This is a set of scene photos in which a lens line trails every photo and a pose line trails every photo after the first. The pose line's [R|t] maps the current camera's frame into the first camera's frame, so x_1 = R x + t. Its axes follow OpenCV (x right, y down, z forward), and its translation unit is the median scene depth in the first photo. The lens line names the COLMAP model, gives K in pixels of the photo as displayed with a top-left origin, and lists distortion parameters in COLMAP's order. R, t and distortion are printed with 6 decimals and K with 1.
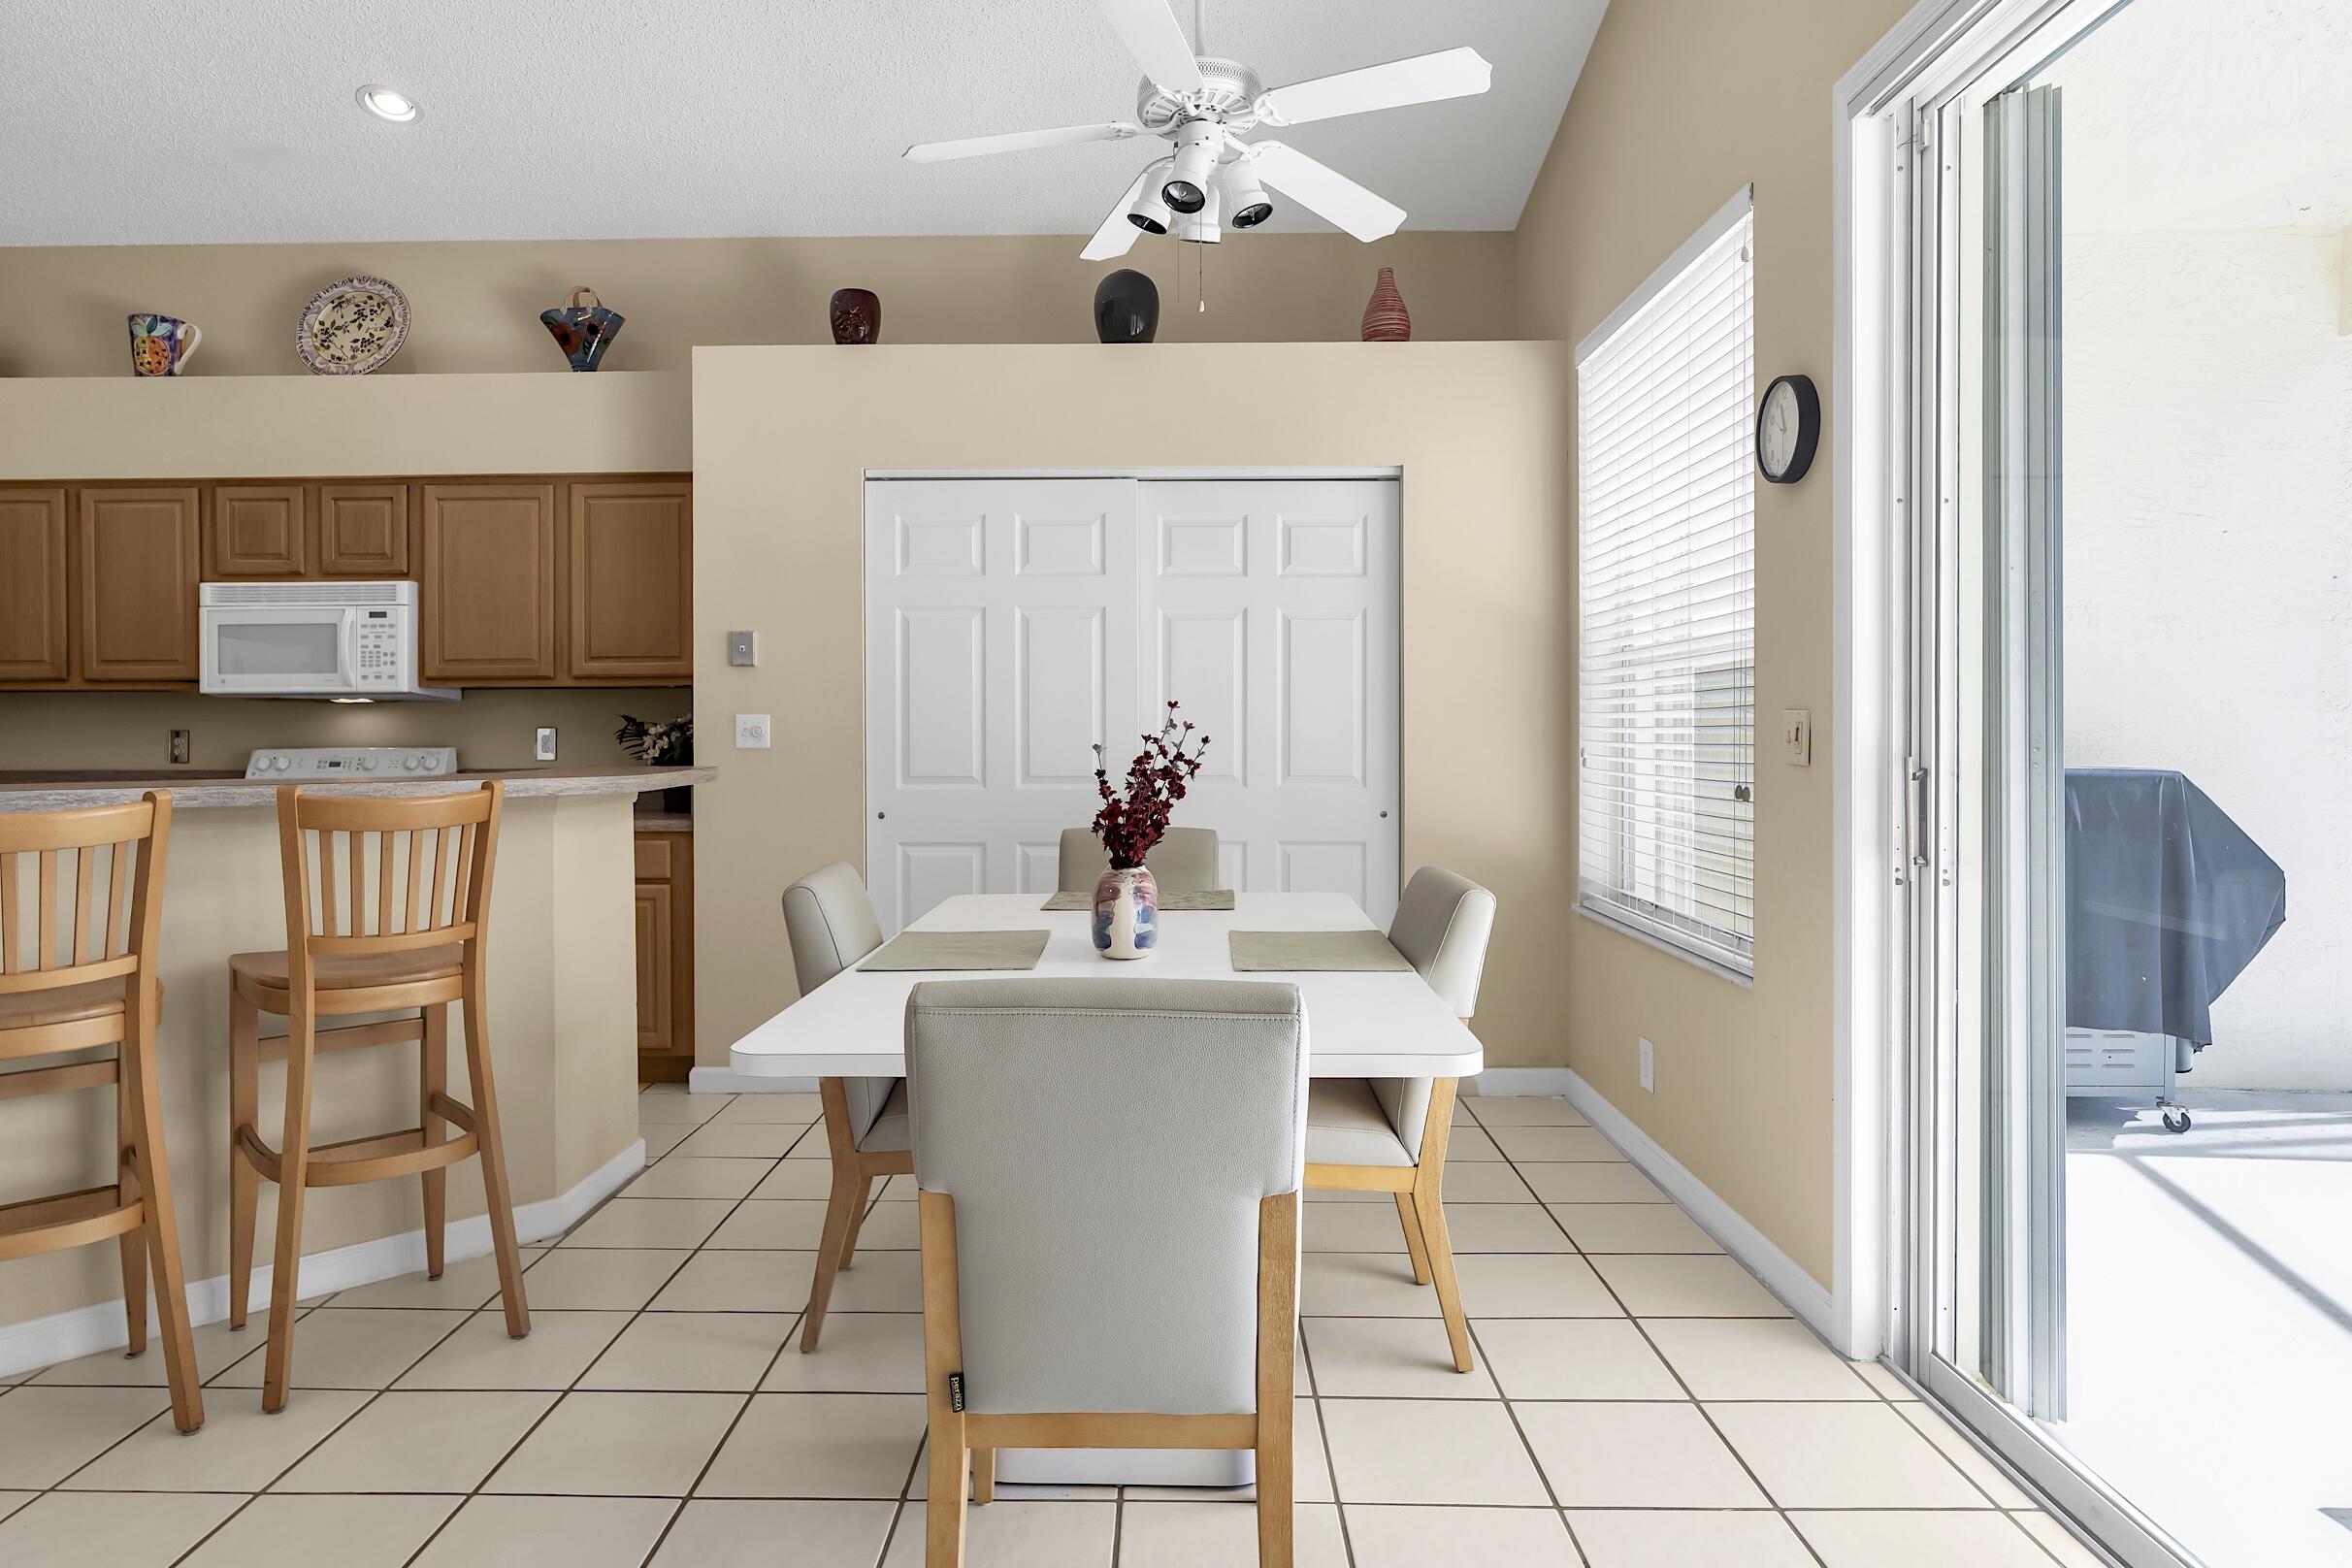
lens RADIAL K [[1387.9, 0, 1153.7], [0, 1387.9, 726.6], [0, 0, 1]] dist [-0.000896, 0.009385]
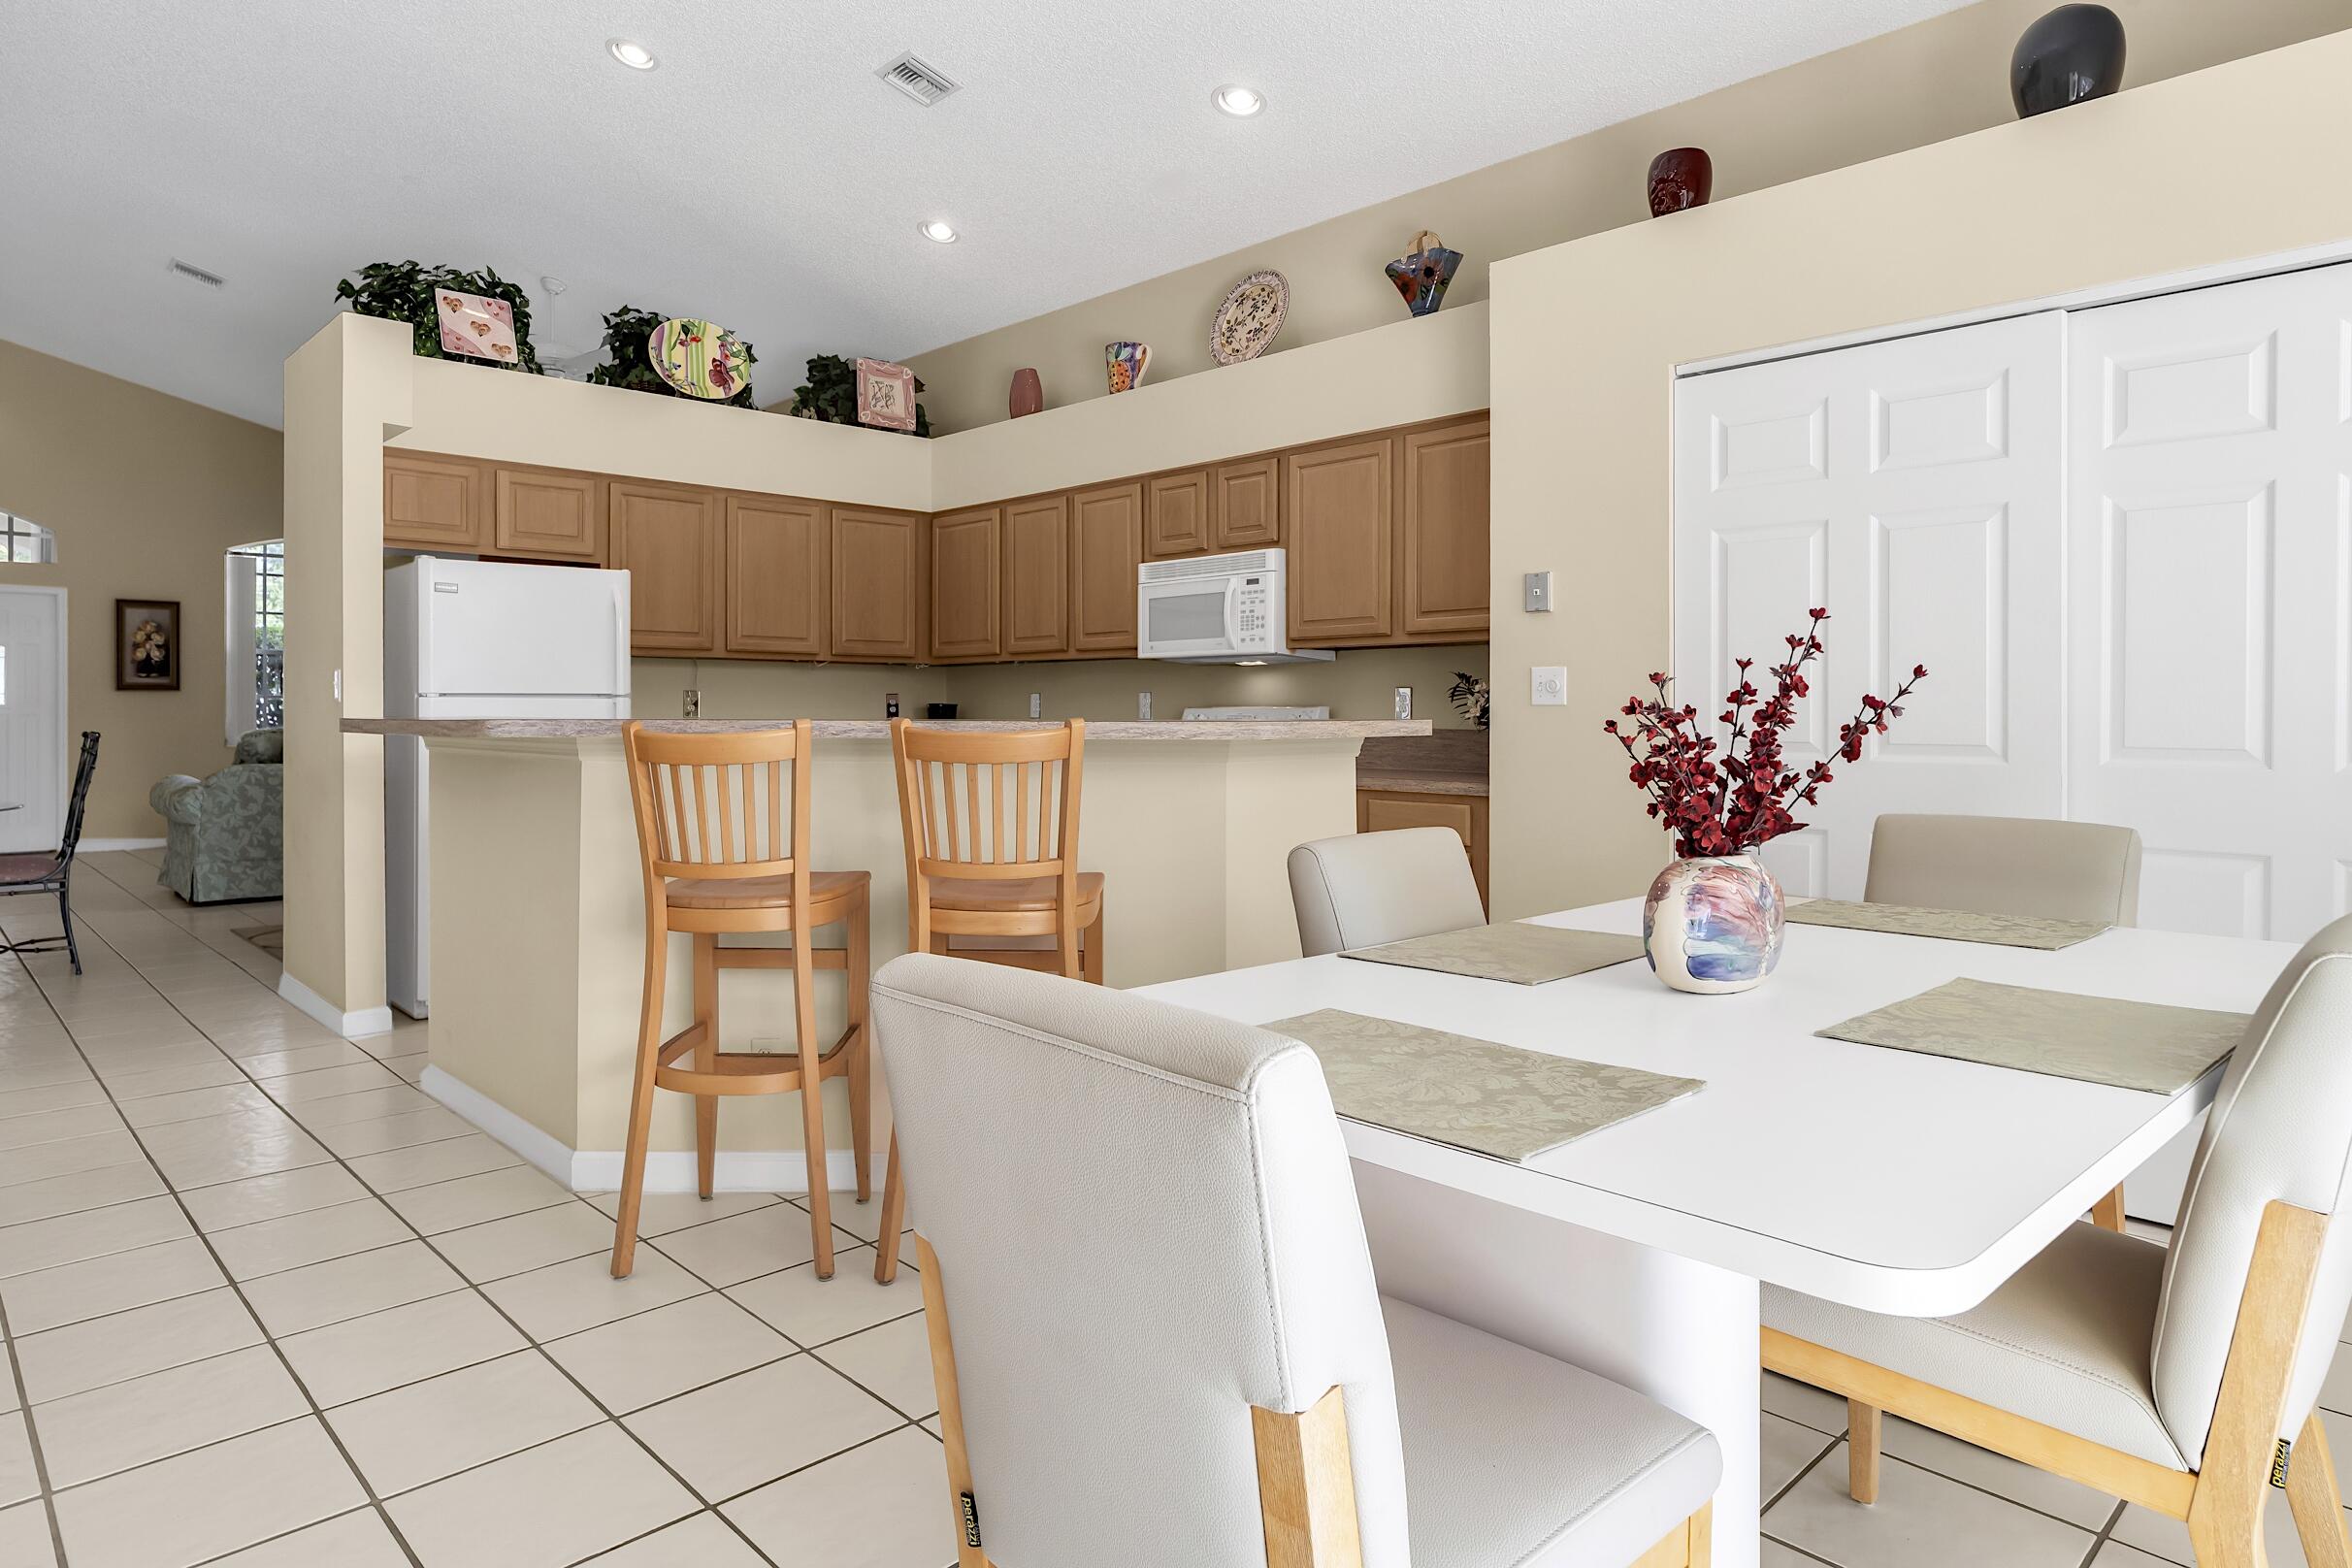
lens RADIAL K [[1387.9, 0, 1152.5], [0, 1387.9, 713.5], [0, 0, 1]] dist [-0.000896, 0.009385]
pose [[0.702493, 0.005115, -0.711672, 0.158973], [-0.003123, 0.999987, 0.004104, 0.018032], [0.711684, -0.000661, 0.702500, 0.198581]]
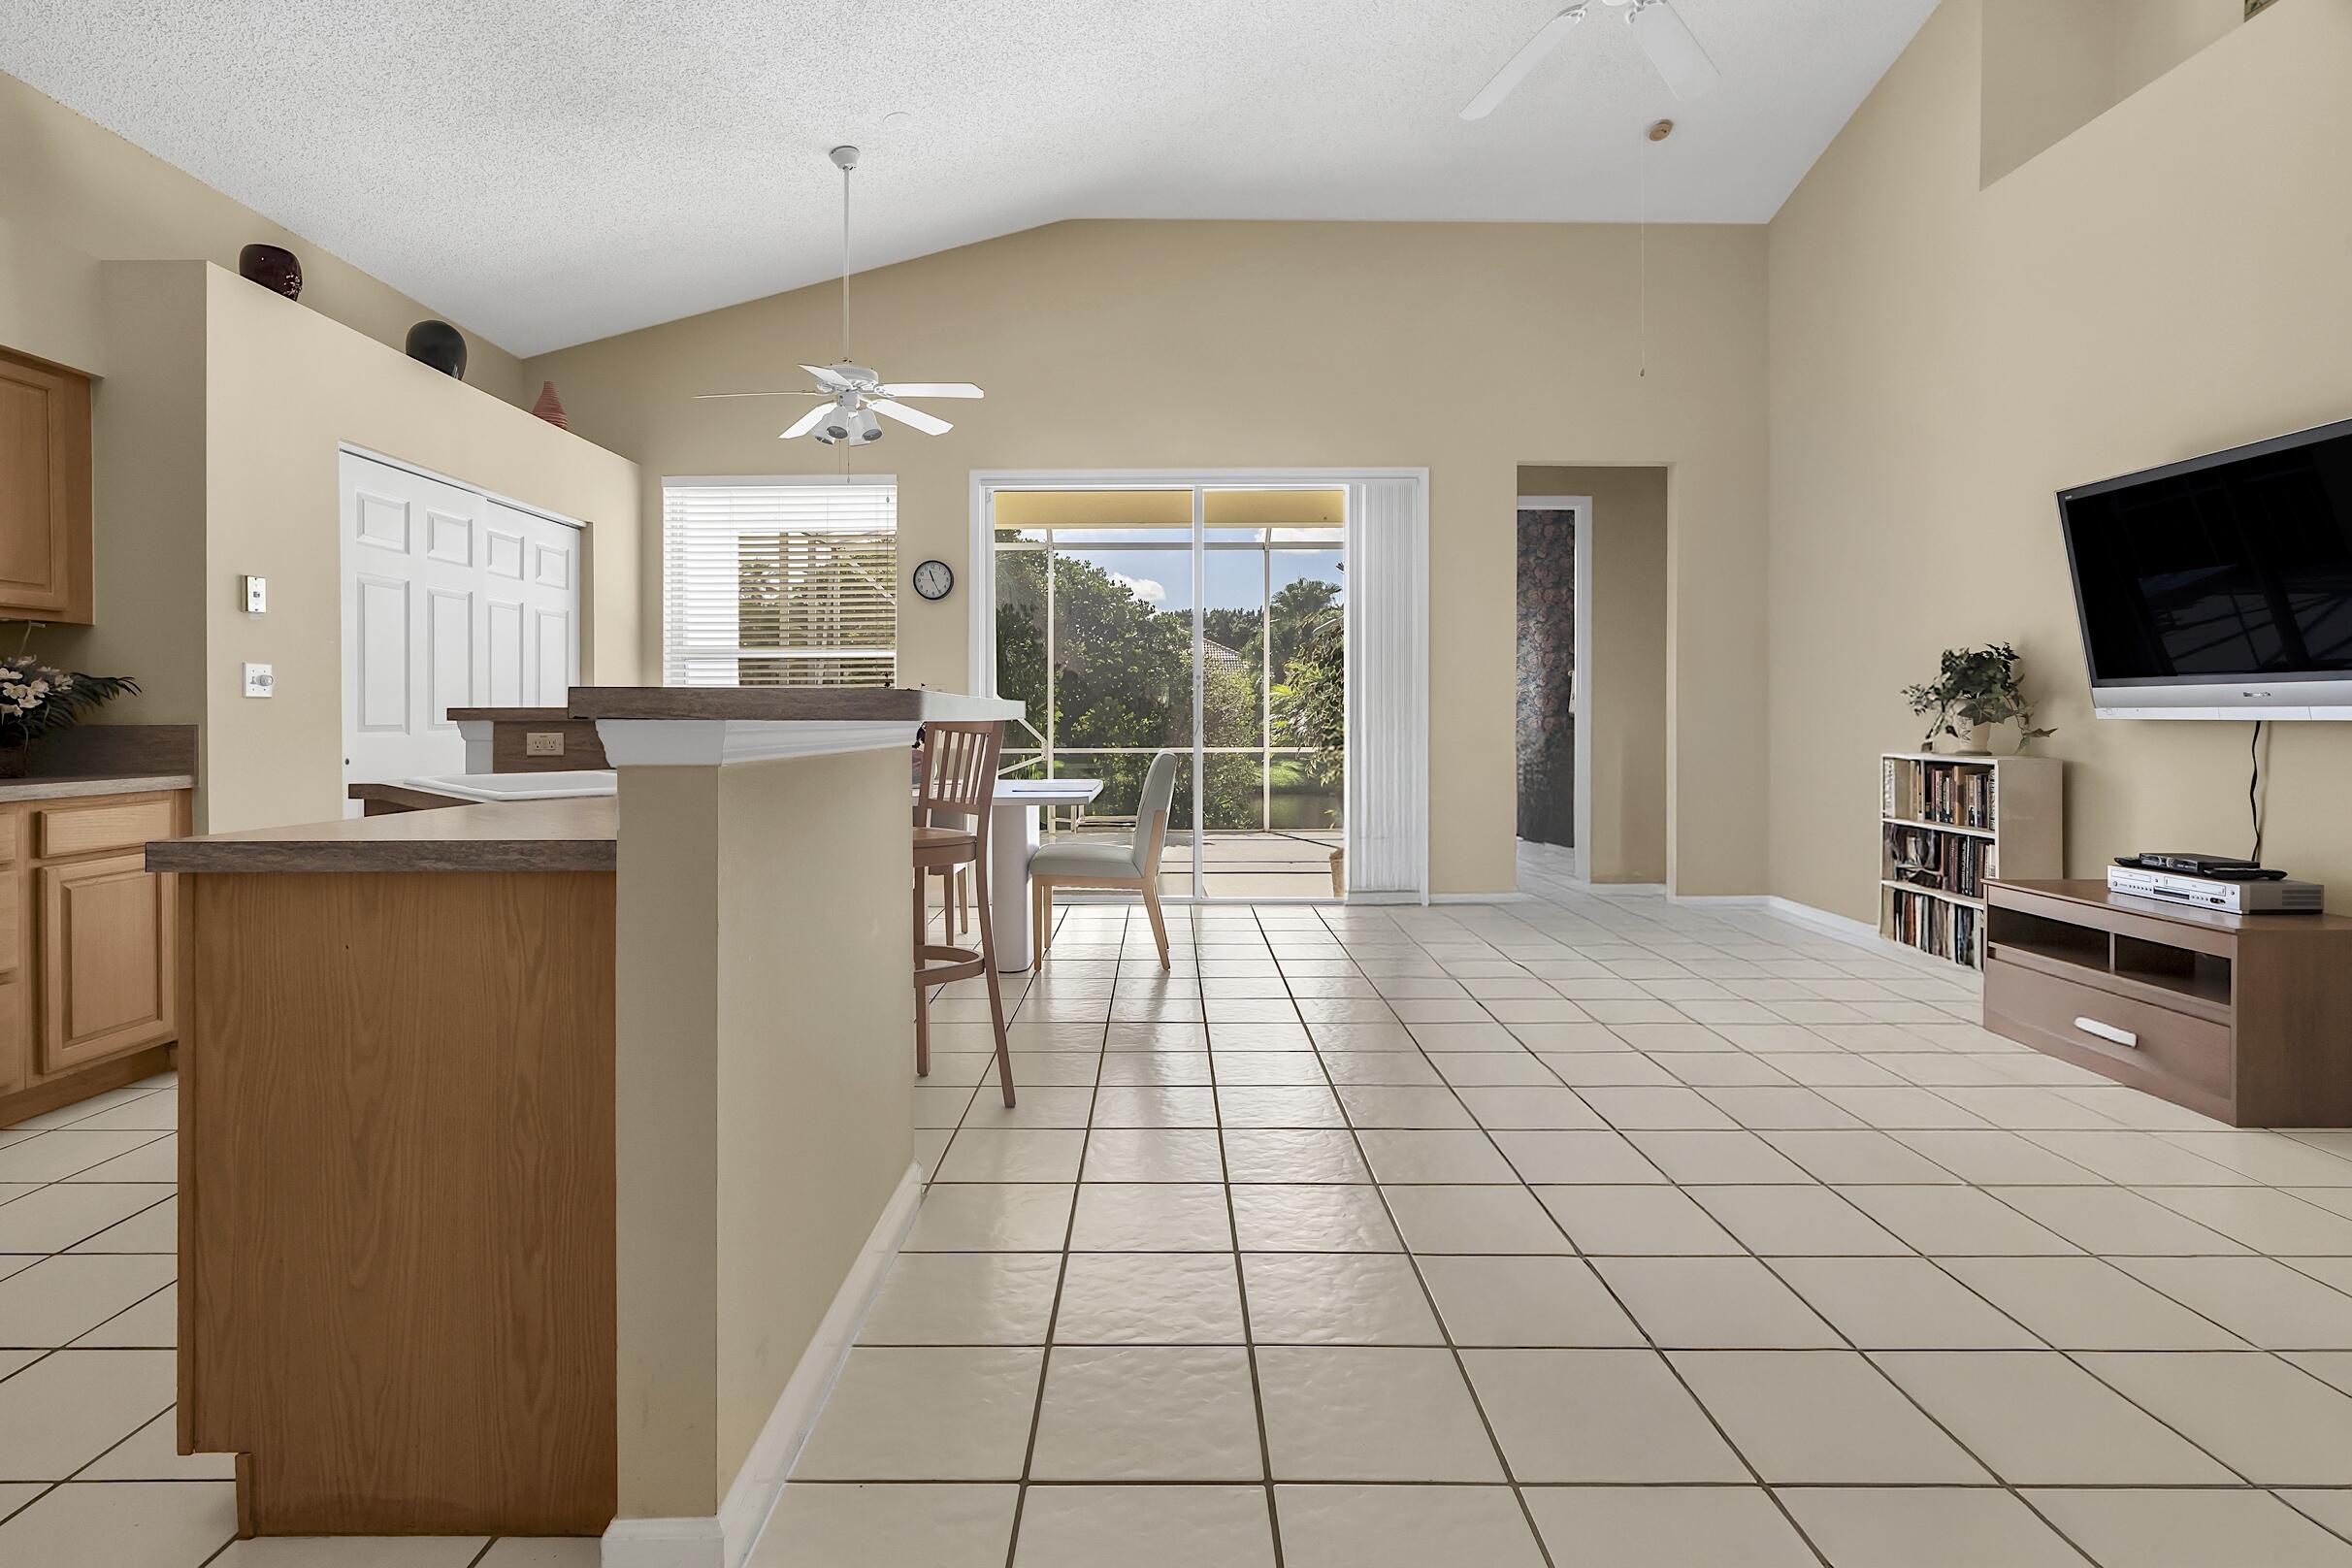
lens RADIAL K [[1131.3, 0, 1150.7], [0, 1131.3, 718.2], [0, 0, 1]] dist [0.002948, 0.002081]
pose [[-0.005014, -0.004837, 0.999976, -1.076979], [0.000344, 0.999988, 0.004839, 0.026171], [-0.999987, 0.000369, -0.005013, 0.367840]]
